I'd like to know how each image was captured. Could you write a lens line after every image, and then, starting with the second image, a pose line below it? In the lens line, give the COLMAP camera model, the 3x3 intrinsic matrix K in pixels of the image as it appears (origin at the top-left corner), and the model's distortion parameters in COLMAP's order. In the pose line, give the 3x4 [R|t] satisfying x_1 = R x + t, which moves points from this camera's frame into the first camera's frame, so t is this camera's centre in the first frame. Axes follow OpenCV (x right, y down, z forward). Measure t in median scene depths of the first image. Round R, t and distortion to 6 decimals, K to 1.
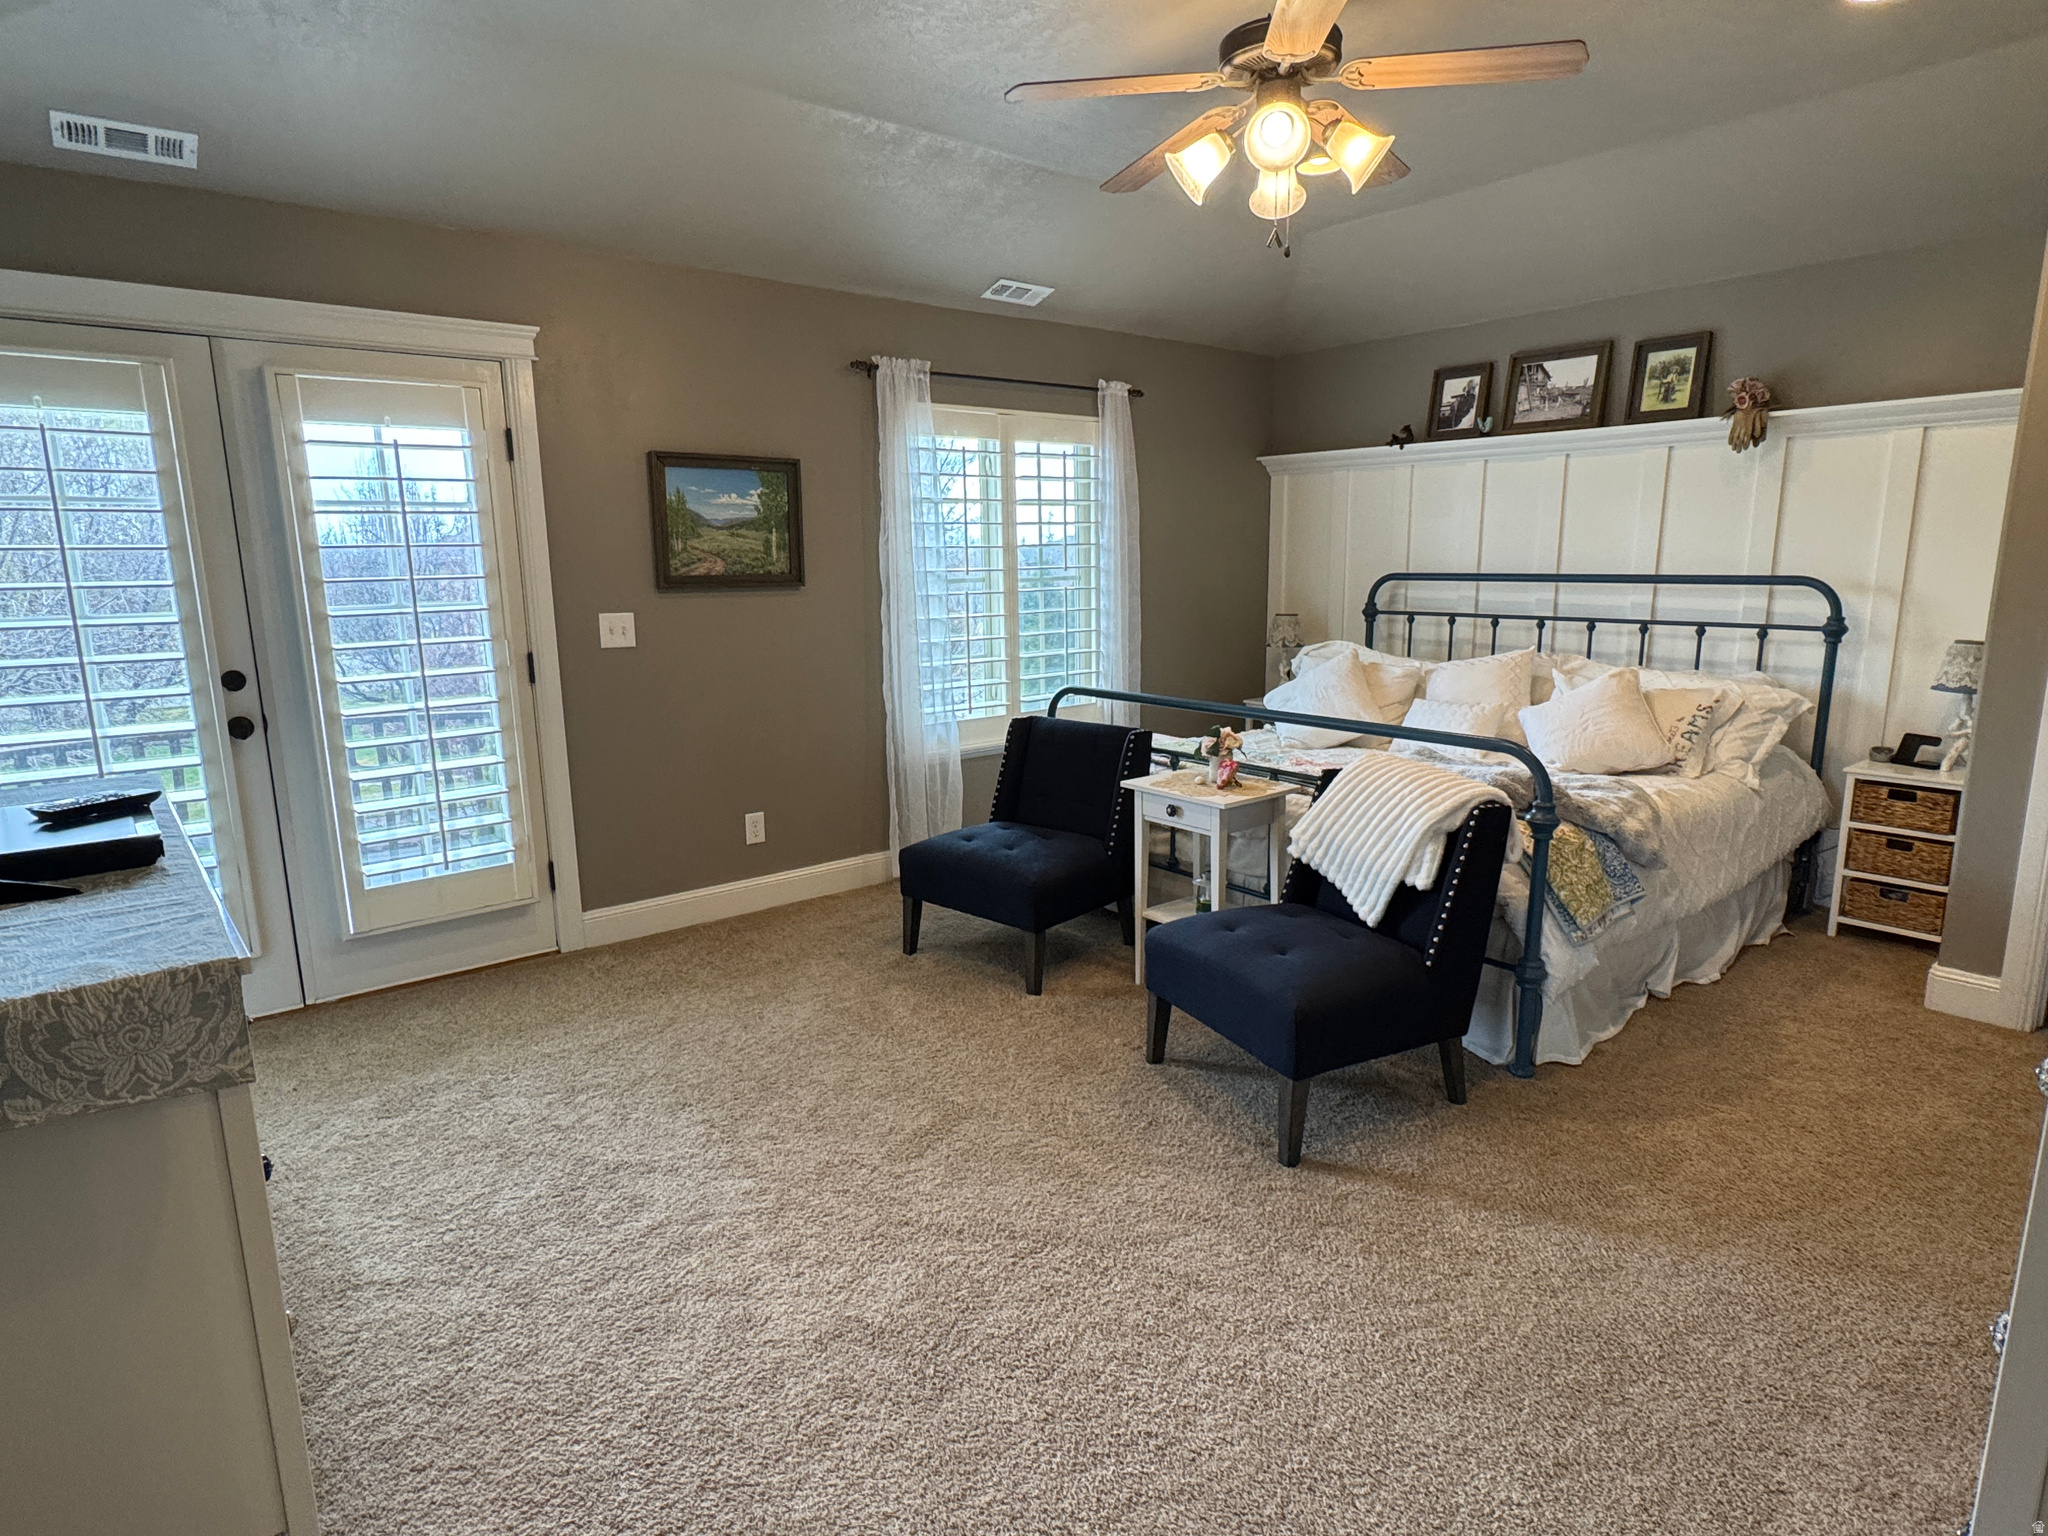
lens RADIAL K [[1143.7, 0, 1028.8], [0, 1143.7, 770.3], [0, 0, 1]] dist [-0.000203, -0.000788]
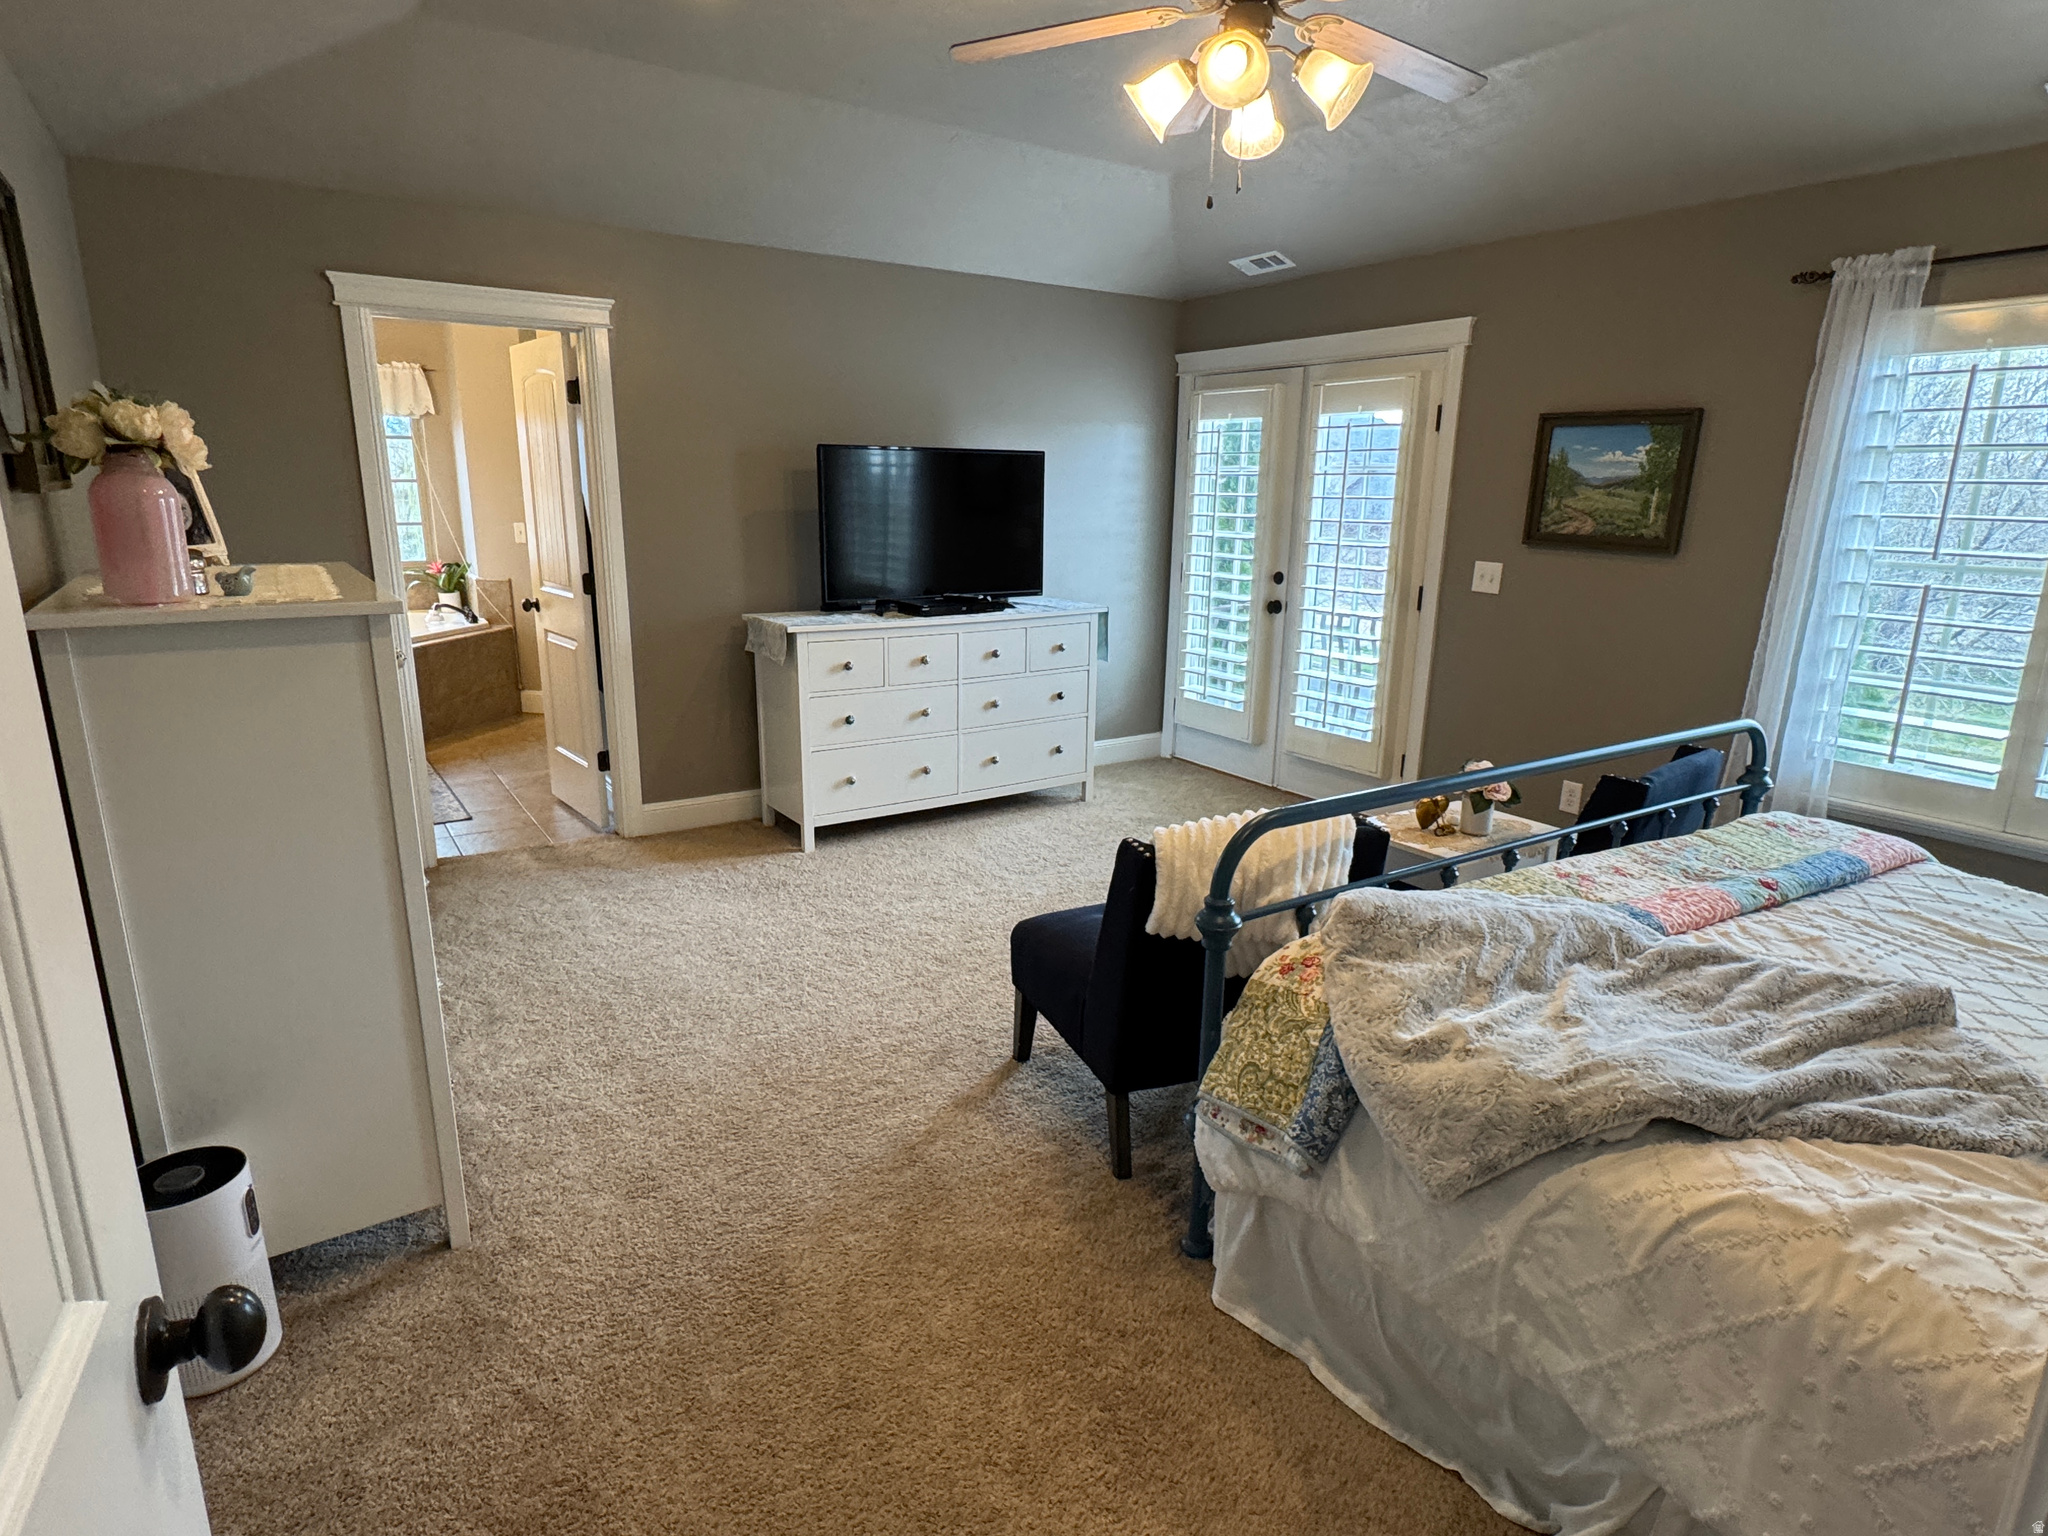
lens RADIAL K [[1143.7, 0, 1026.5], [0, 1143.7, 771.6], [0, 0, 1]] dist [-0.000203, -0.000788]
pose [[-0.118833, 0.252231, -0.960343, 0.791178], [-0.199459, 0.941416, 0.271941, -0.151189], [0.972674, 0.223865, -0.061561, 0.639324]]
